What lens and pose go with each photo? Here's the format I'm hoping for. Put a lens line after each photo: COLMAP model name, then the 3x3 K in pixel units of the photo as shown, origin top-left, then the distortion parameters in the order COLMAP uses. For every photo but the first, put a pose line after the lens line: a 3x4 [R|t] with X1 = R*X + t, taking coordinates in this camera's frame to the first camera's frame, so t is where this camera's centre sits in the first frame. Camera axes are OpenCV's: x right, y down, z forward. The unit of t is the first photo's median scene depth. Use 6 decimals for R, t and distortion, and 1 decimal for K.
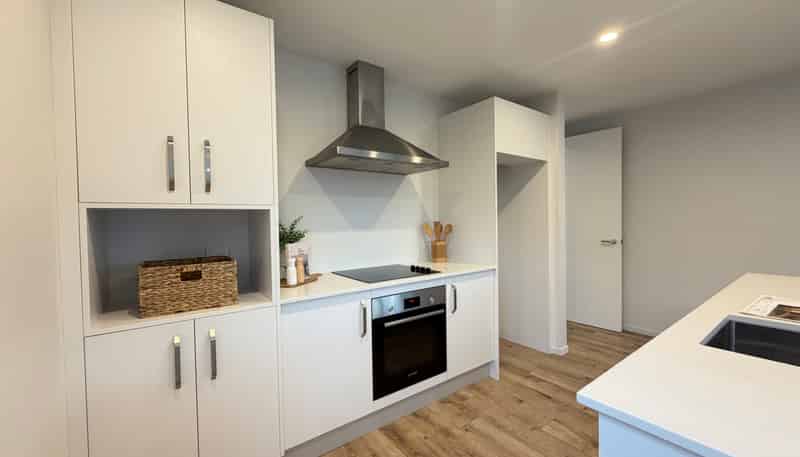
lens RADIAL K [[315.0, 0, 400.0], [0, 315.0, 228.5], [0, 0, 1]] dist [0.000880, 0.000089]
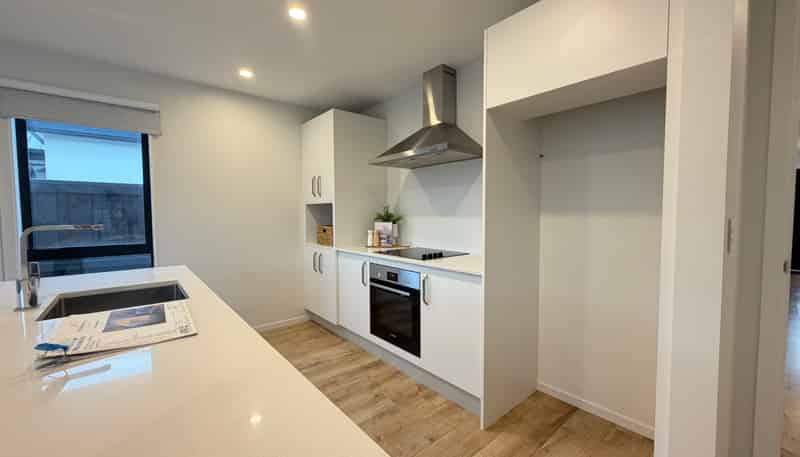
lens RADIAL K [[315.0, 0, 400.0], [0, 315.0, 228.5], [0, 0, 1]] dist [0.000880, 0.000089]
pose [[0.081972, 0.064137, -0.994569, 1.188603], [-0.022998, 0.997783, 0.062449, -0.022473], [0.996369, 0.017755, 0.083265, 0.898258]]
